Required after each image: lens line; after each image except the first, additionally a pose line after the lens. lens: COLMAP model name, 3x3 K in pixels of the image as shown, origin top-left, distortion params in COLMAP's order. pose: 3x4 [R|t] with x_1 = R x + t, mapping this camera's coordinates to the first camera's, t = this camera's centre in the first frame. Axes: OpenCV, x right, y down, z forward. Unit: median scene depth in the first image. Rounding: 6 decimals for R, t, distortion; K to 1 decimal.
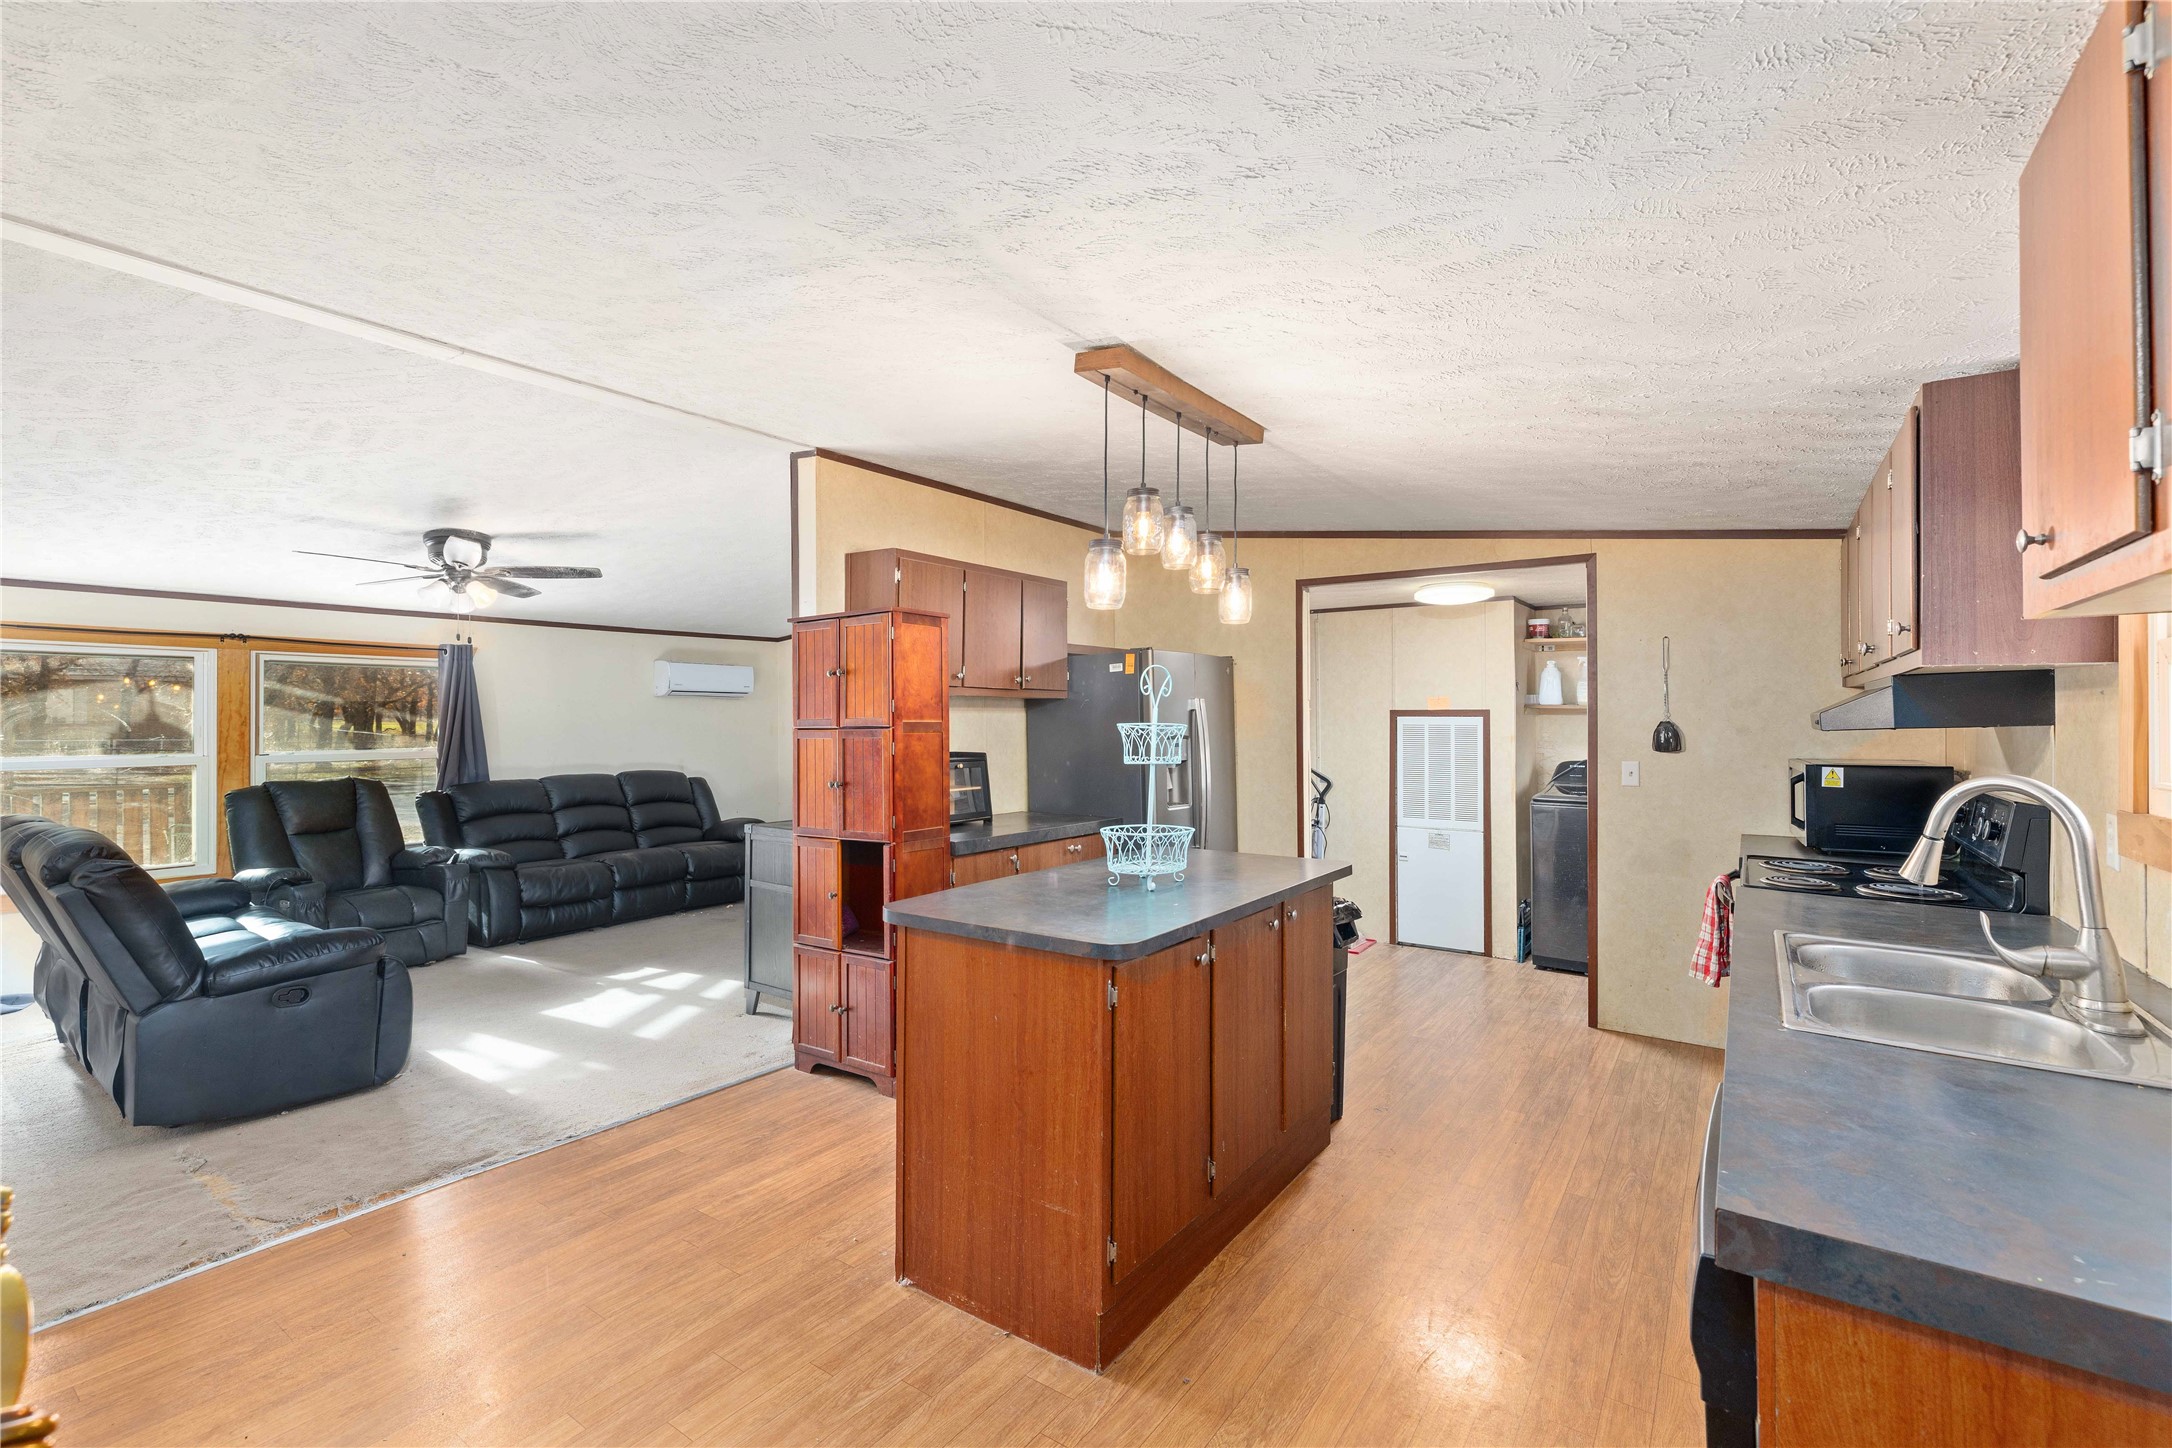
lens RADIAL K [[959.8, 0, 1086.0], [0, 959.8, 724.0], [0, 0, 1]] dist [-0.001250, -0.000161]
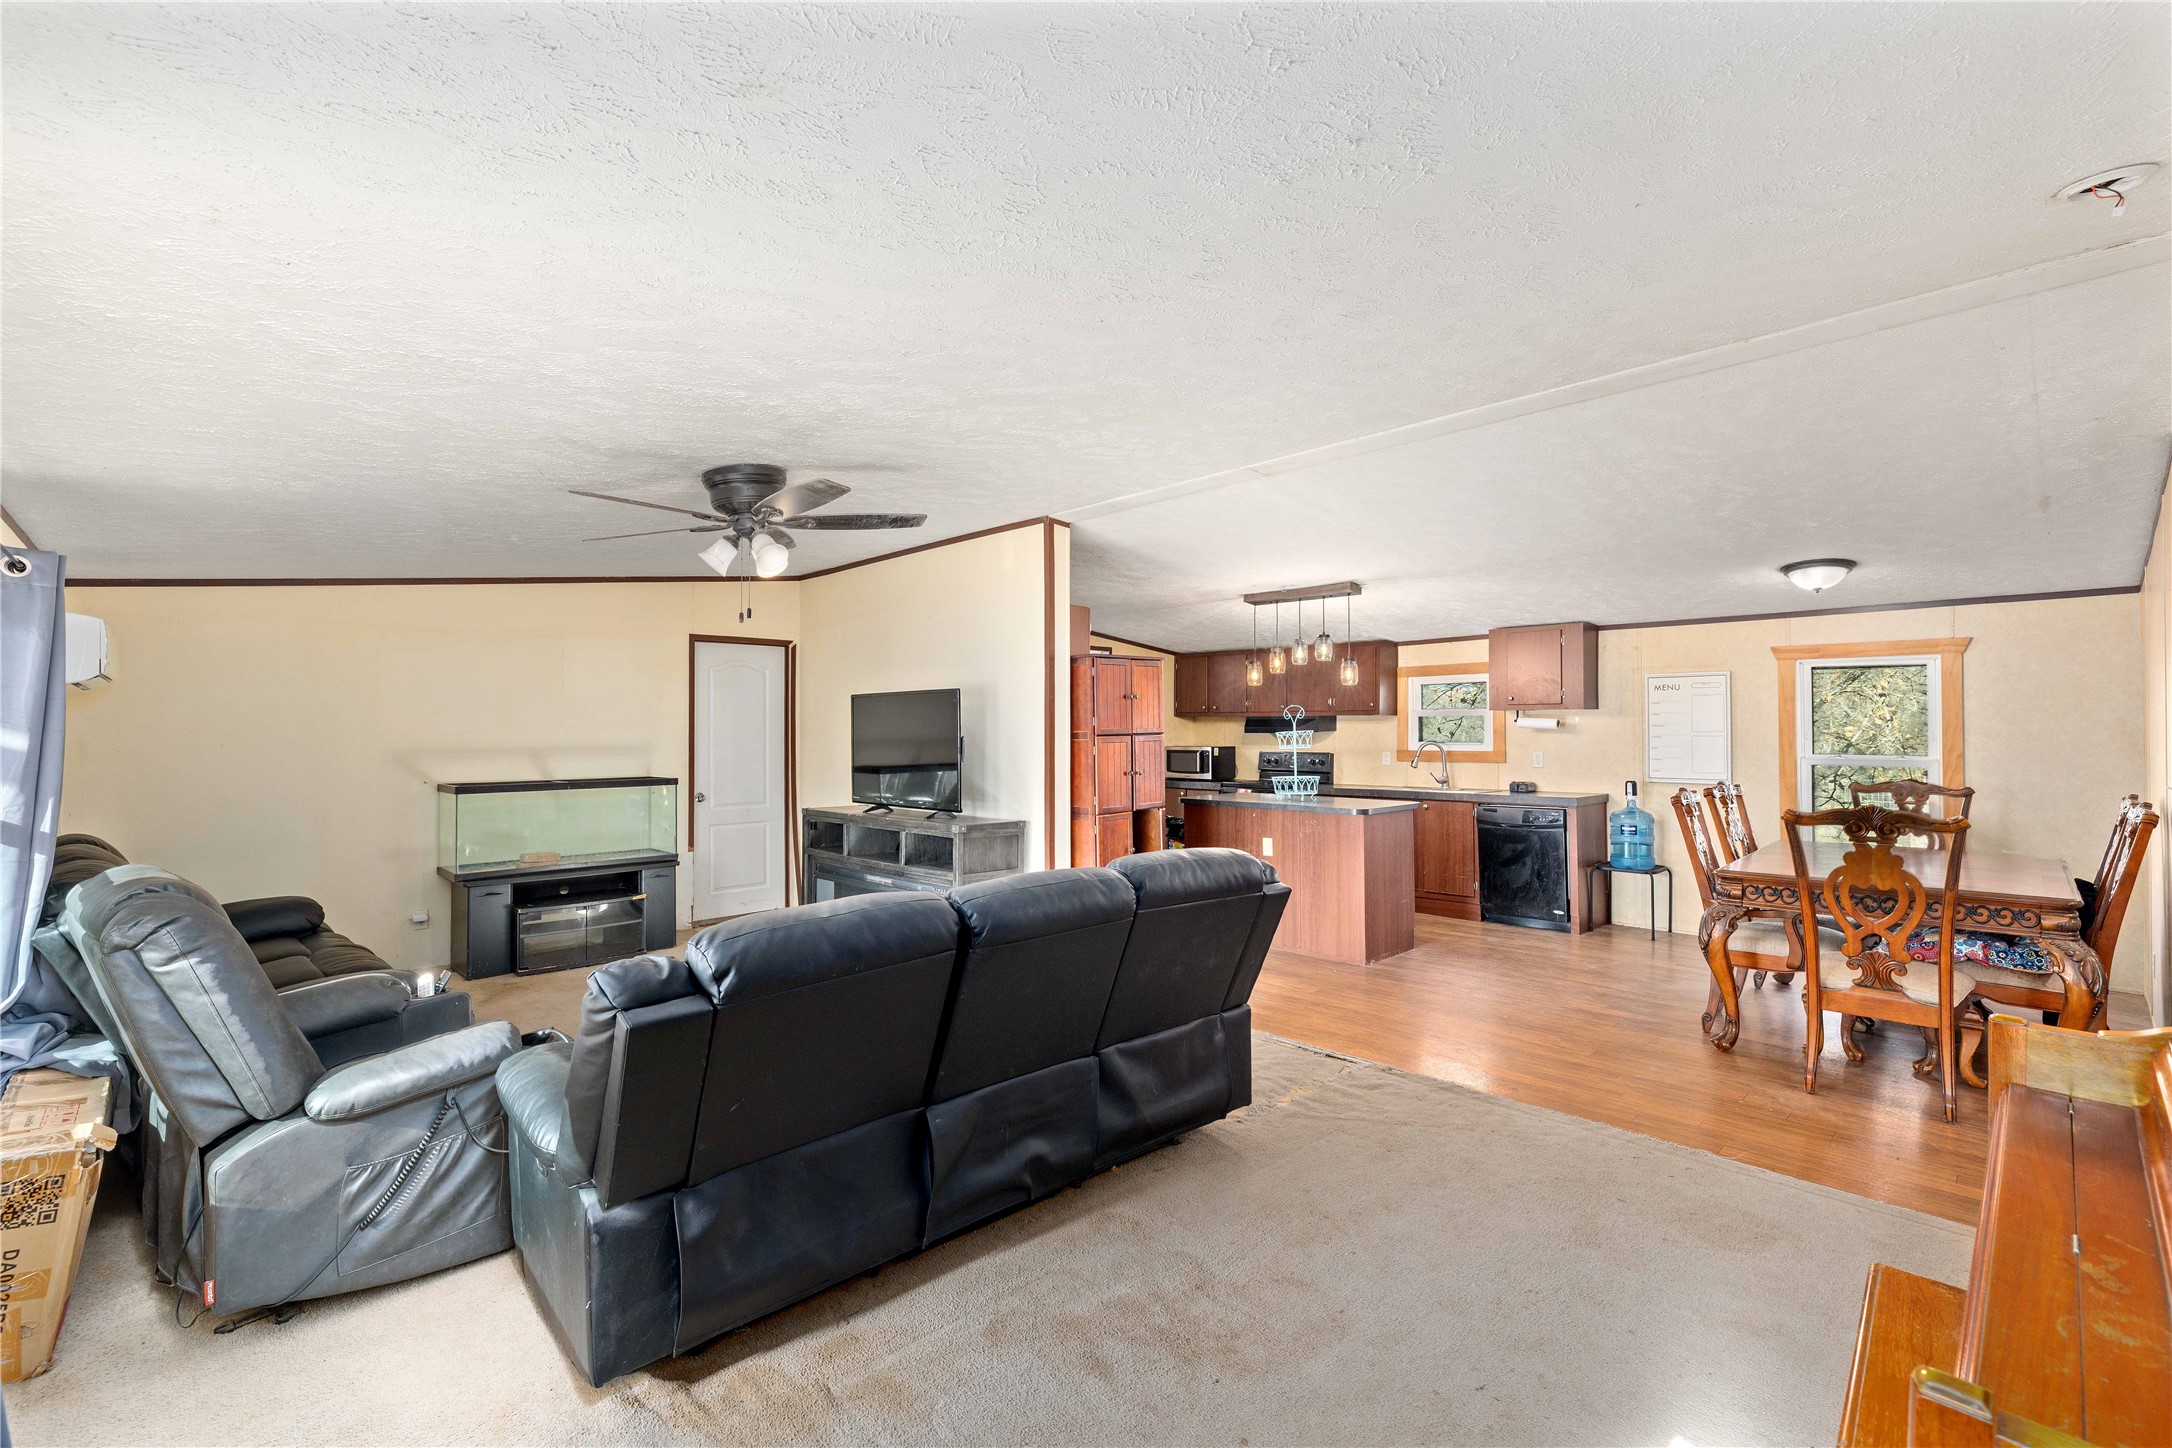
lens RADIAL K [[939.1, 0, 1086.0], [0, 939.1, 724.0], [0, 0, 1]] dist [0.000161, 0.000057]
pose [[0.198229, 0.006234, 0.980136, -1.682899], [0.008555, 0.999931, -0.008090, -0.001612], [-0.980118, 0.009989, 0.198162, 0.784380]]
